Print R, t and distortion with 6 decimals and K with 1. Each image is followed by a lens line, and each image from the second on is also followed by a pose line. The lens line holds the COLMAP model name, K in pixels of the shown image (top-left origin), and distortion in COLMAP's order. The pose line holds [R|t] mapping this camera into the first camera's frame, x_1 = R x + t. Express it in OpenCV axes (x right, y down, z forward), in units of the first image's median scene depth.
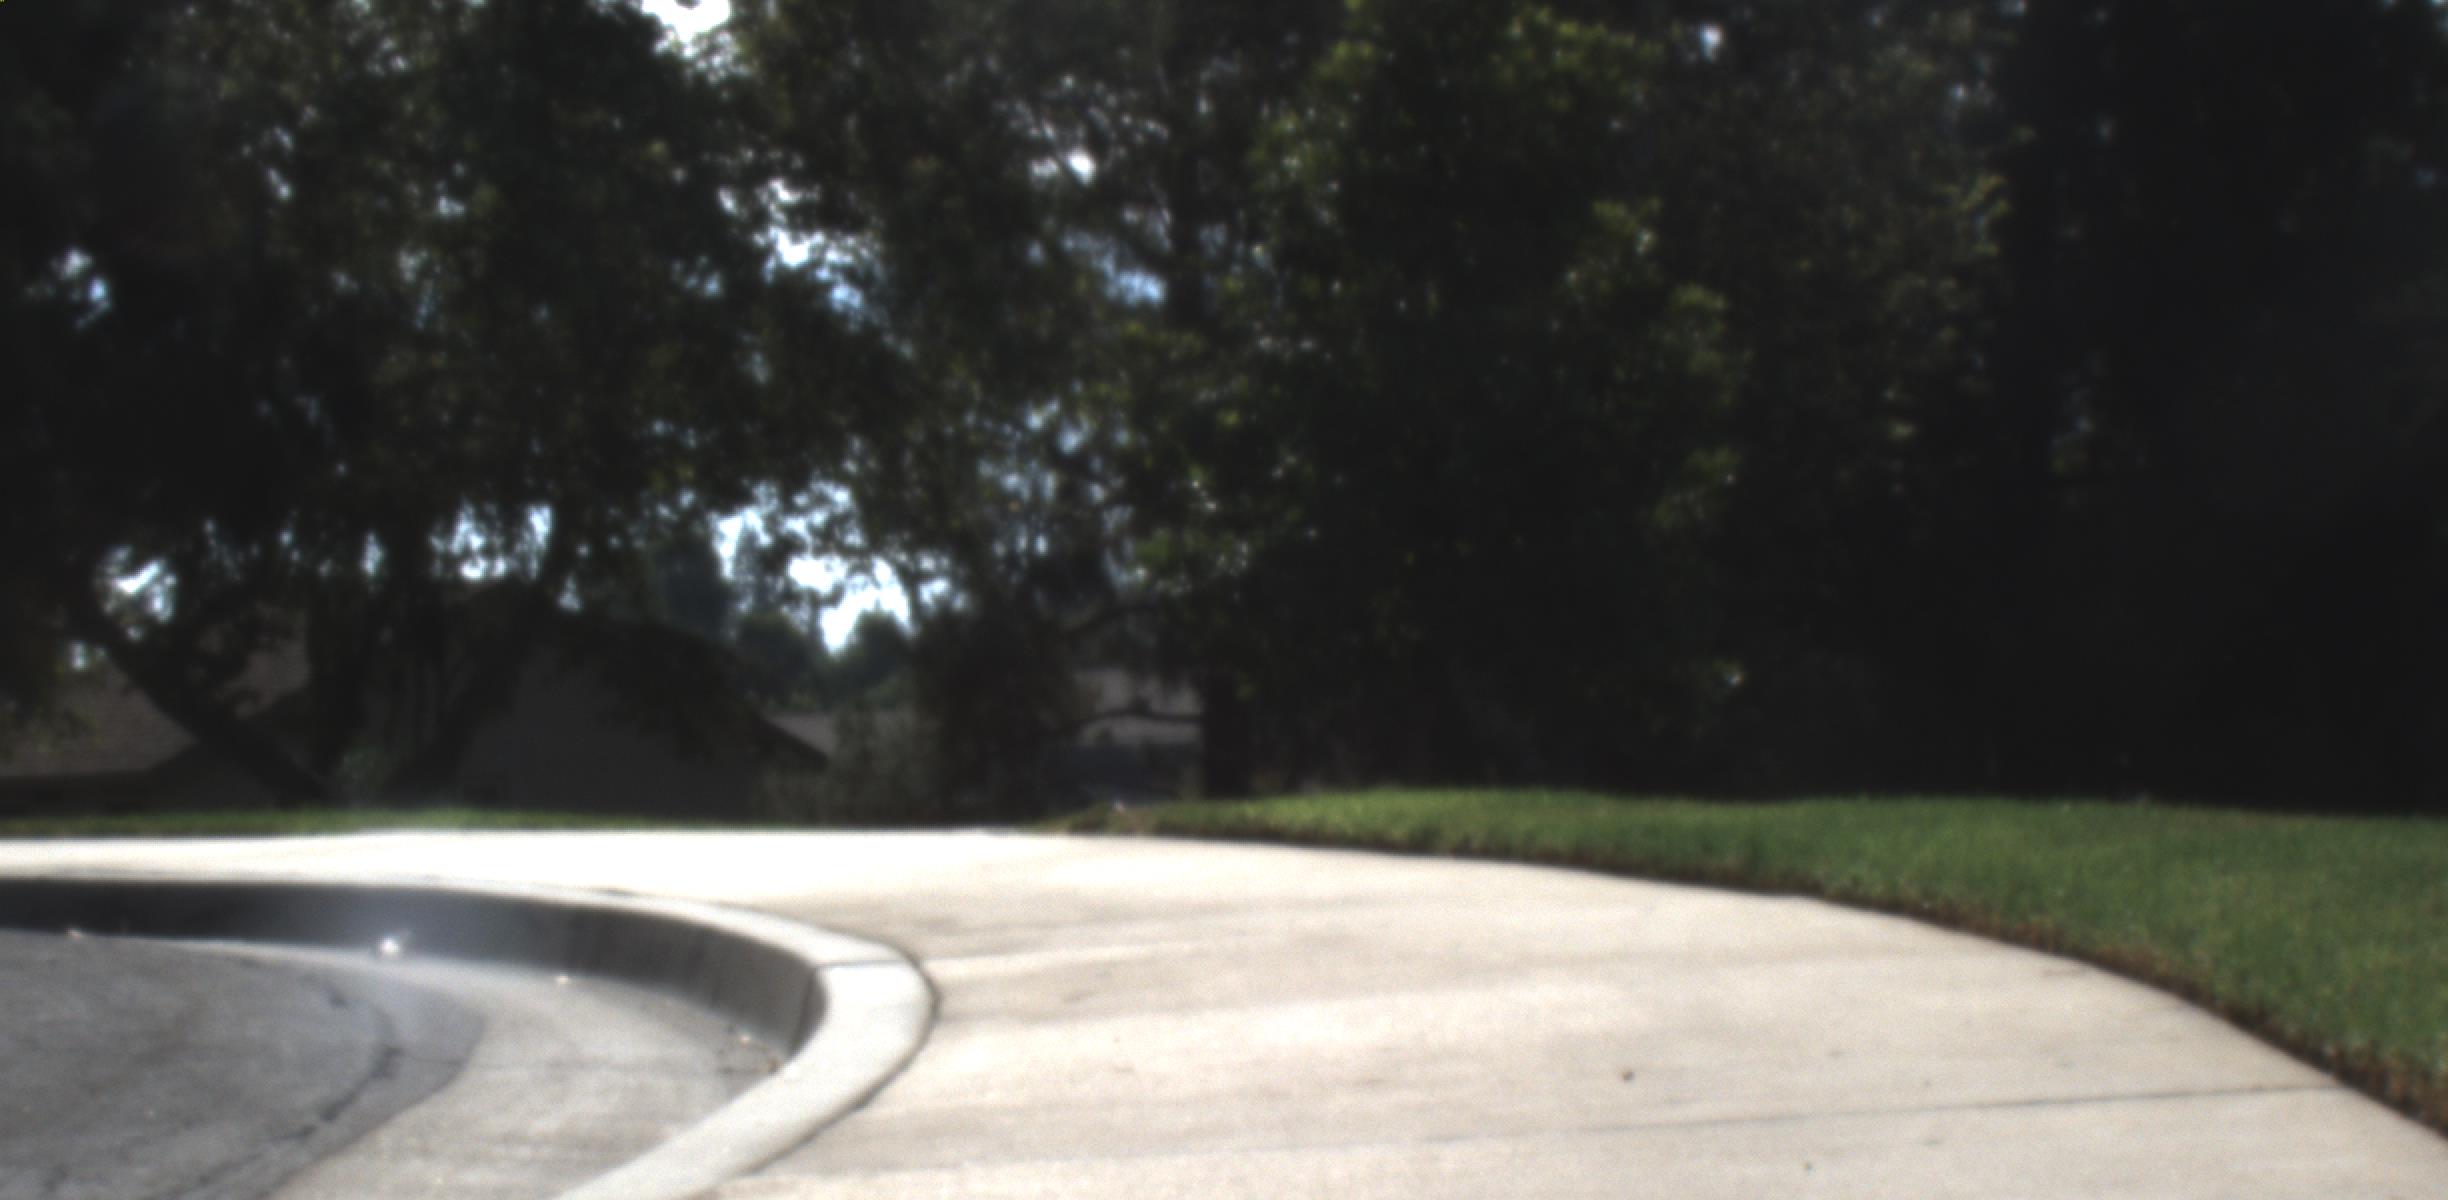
lens RADIAL K [[4623.1, 0, 1291.5], [0, 4623.1, 1039.5], [0, 0, 1]] dist [-0.182507, 0.666003]
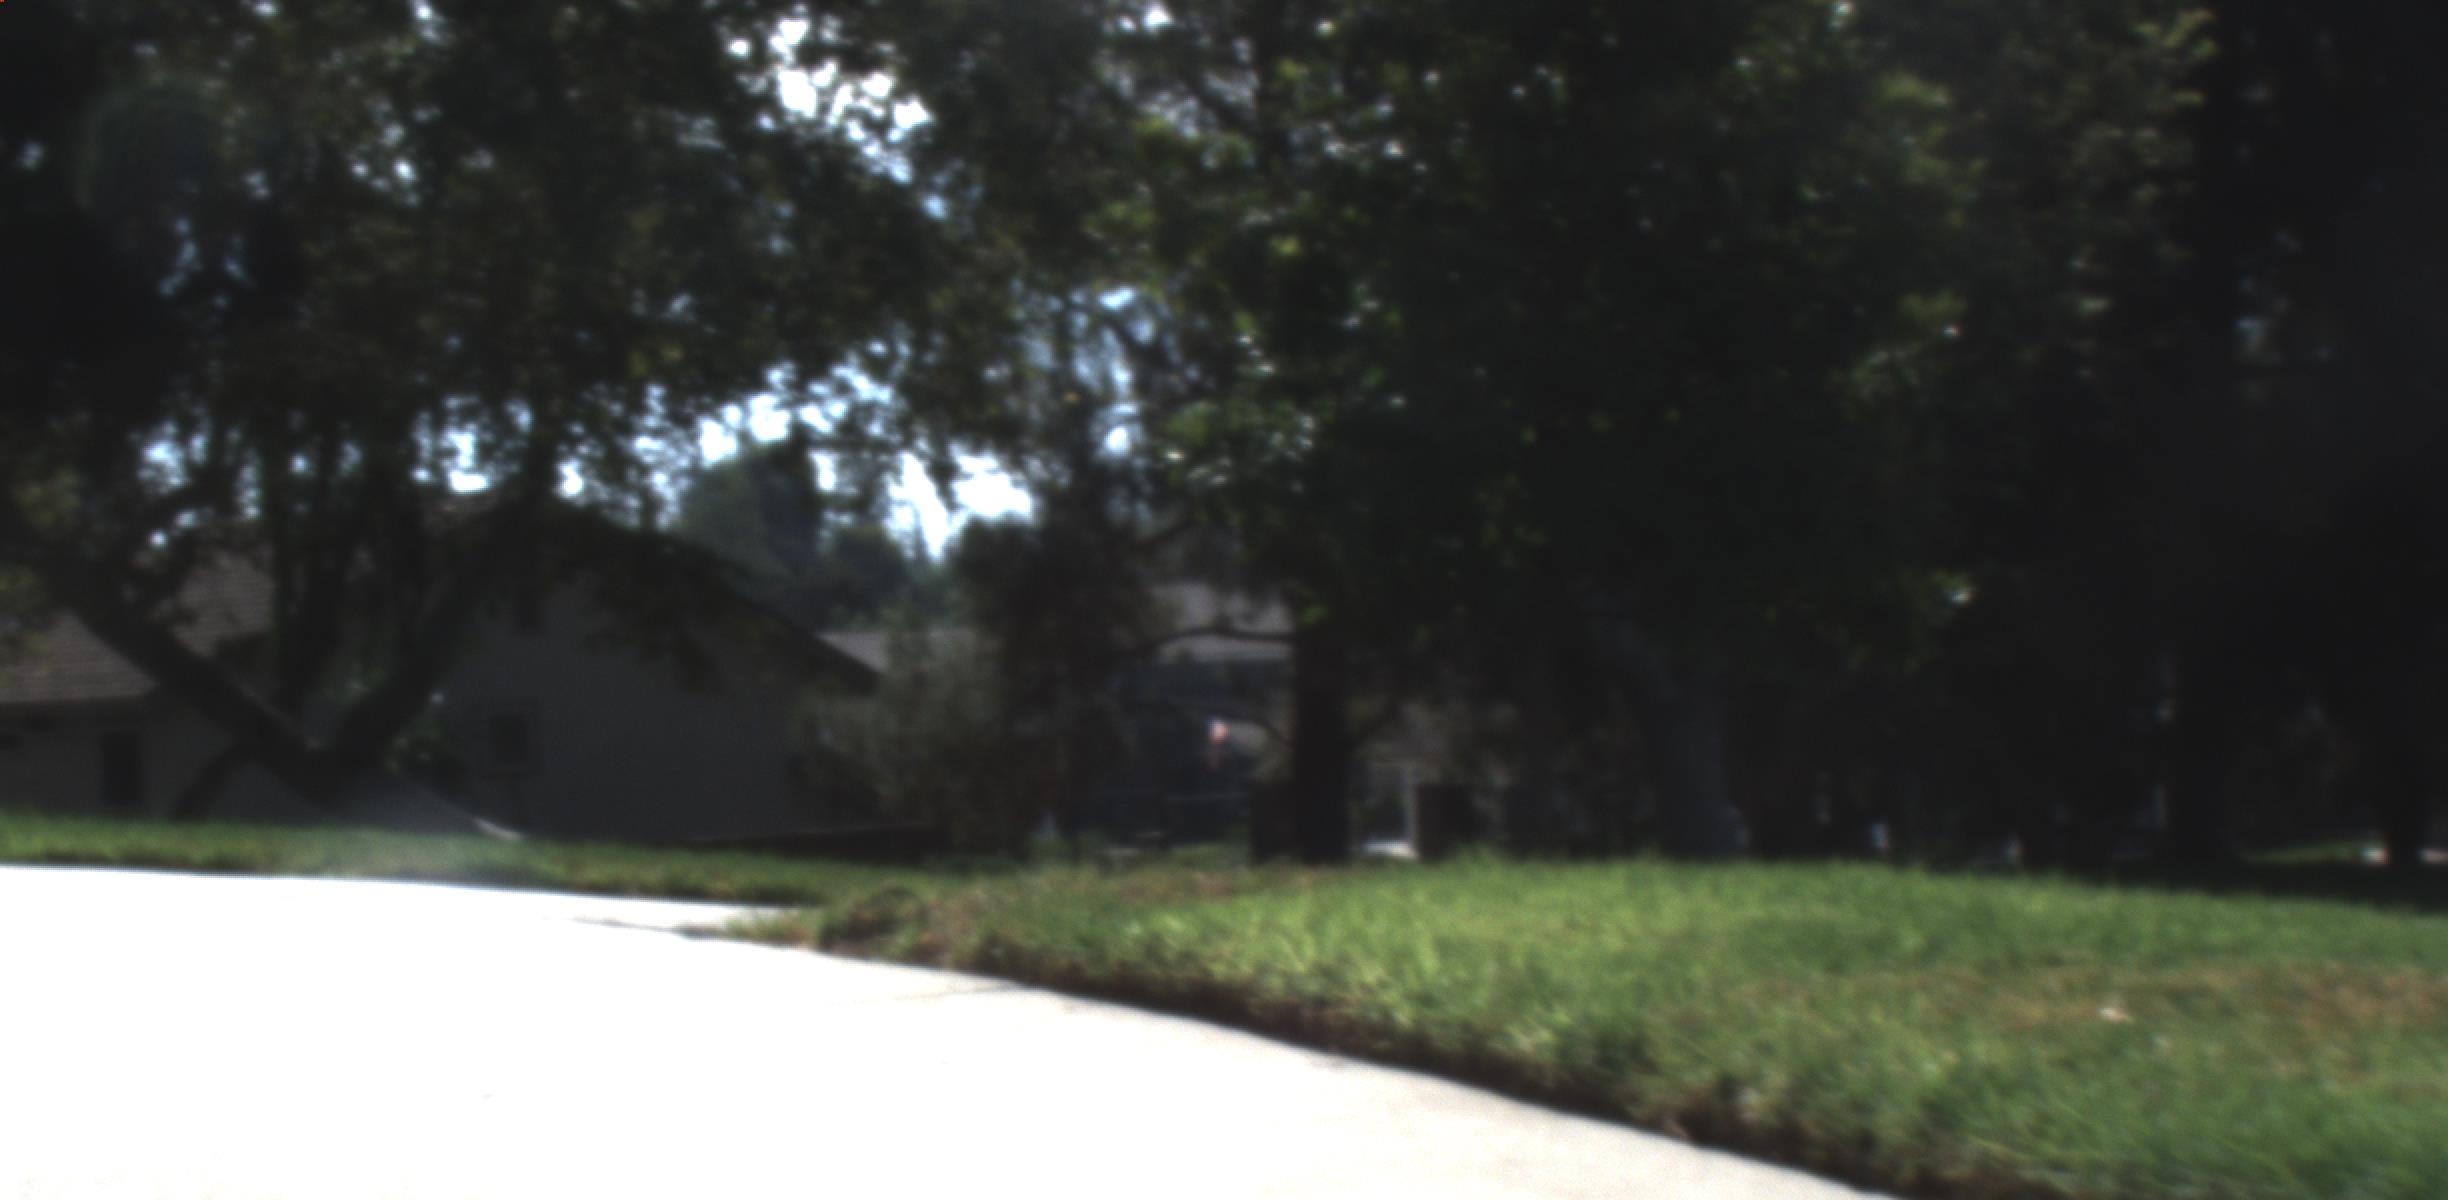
lens RADIAL K [[4623.1, 0, 1291.5], [0, 4623.1, 1039.5], [0, 0, 1]] dist [-0.182507, 0.666003]
pose [[0.999705, -0.000341, -0.024299, 0.004917], [0.000805, 0.999818, 0.019083, -0.019559], [0.024288, -0.019097, 0.999523, 0.236519]]
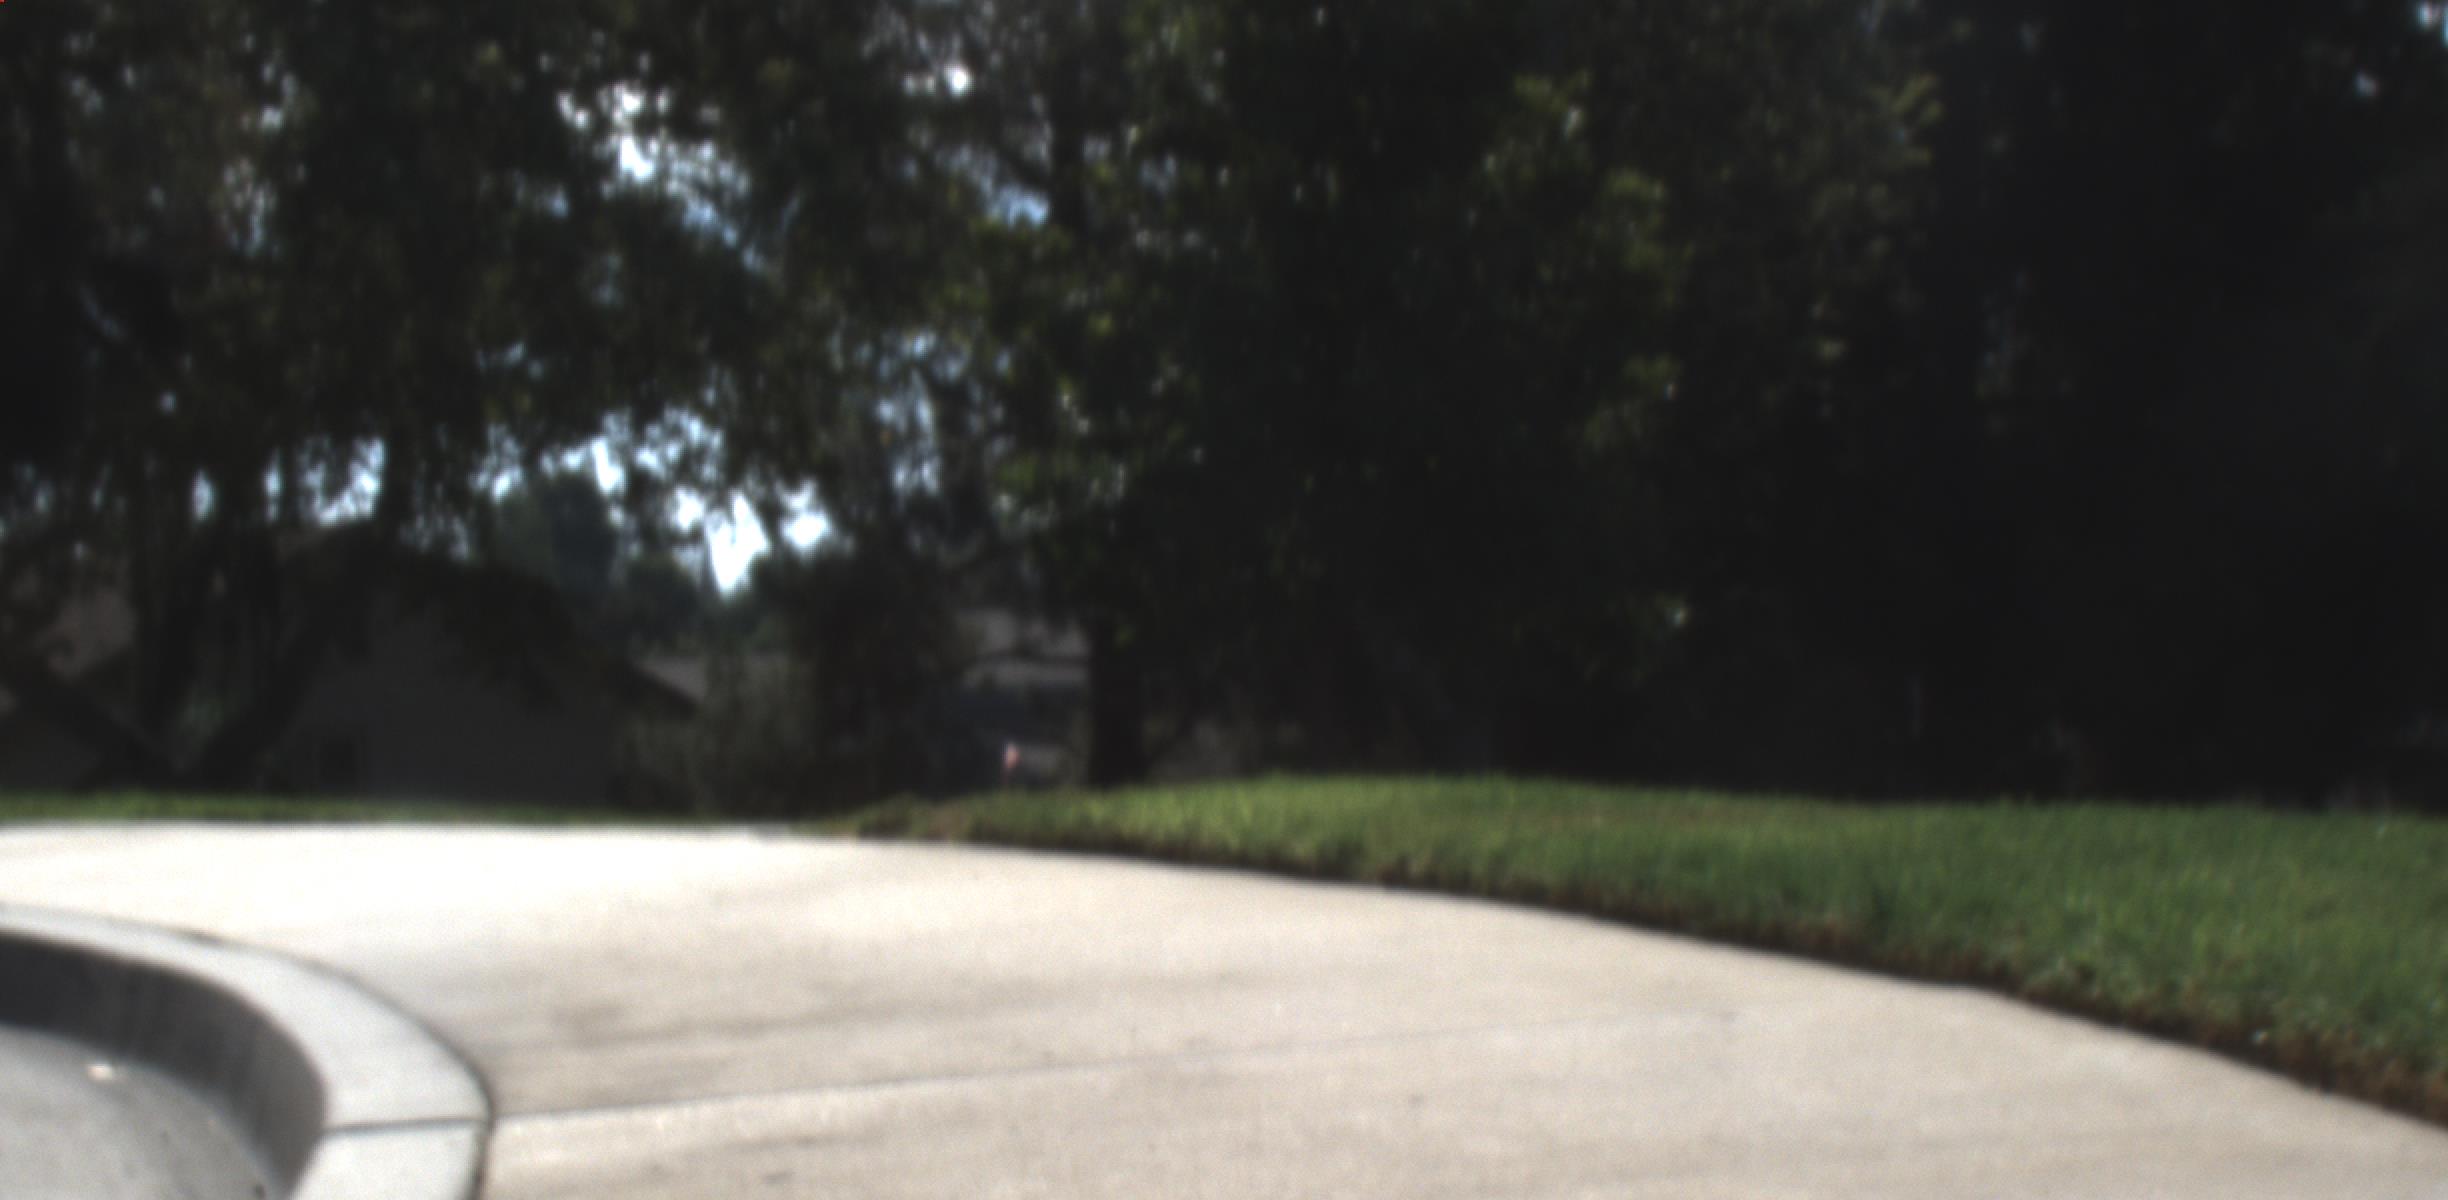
lens RADIAL K [[4623.1, 0, 1291.5], [0, 4623.1, 1039.5], [0, 0, 1]] dist [-0.182507, 0.666003]
pose [[0.999724, -0.009885, 0.021299, 0.002373], [0.009599, 0.999863, 0.013452, -0.009521], [-0.021429, -0.013244, 0.999683, 0.113773]]
